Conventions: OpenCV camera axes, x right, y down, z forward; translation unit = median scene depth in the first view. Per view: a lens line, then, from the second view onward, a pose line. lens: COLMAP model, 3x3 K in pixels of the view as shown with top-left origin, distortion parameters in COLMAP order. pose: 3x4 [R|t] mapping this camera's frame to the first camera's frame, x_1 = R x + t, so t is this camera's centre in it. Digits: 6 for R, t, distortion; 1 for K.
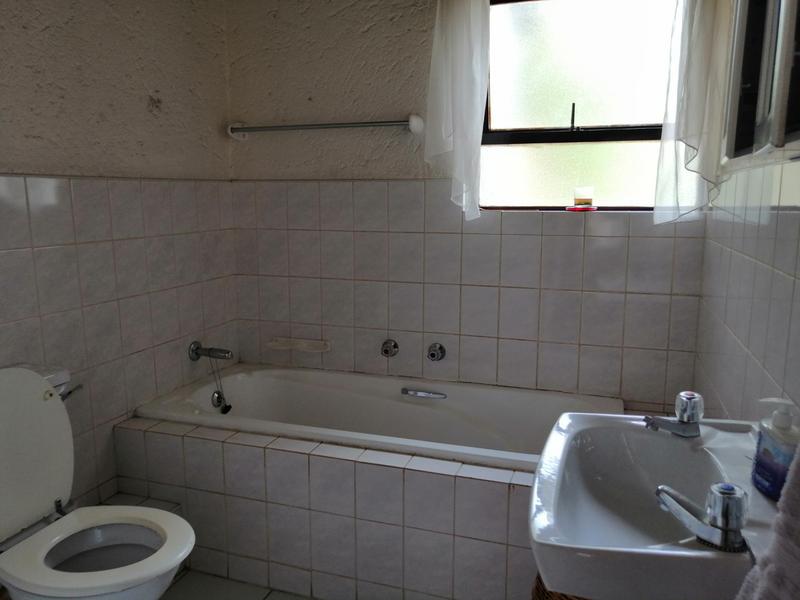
lens RADIAL K [[618.3, 0, 400.0], [0, 618.3, 300.0], [0, 0, 1]] dist [-0.005247, -0.003550]
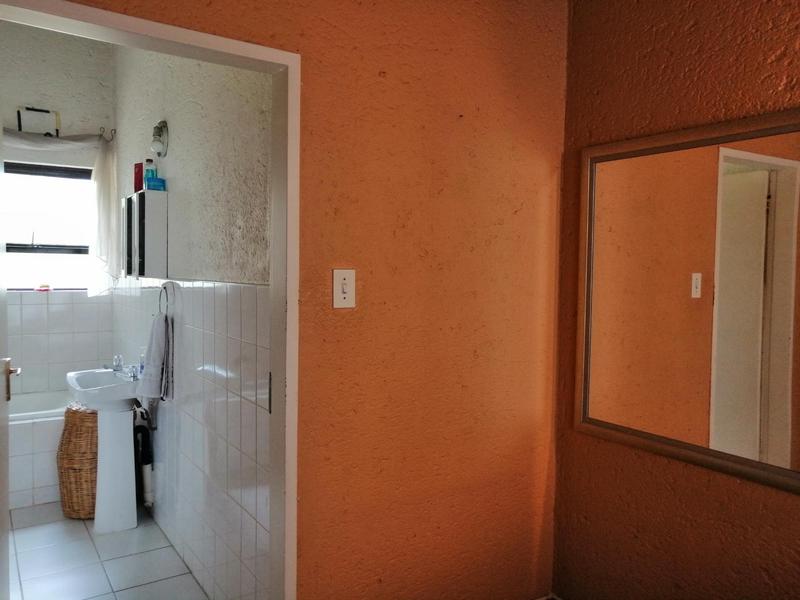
lens RADIAL K [[618.3, 0, 400.0], [0, 618.3, 300.0], [0, 0, 1]] dist [-0.005247, -0.003550]
pose [[0.607568, -0.026097, 0.793838, -0.513366], [0.128070, 0.989601, -0.065487, 0.134772], [-0.783874, 0.141455, 0.604592, -0.912907]]
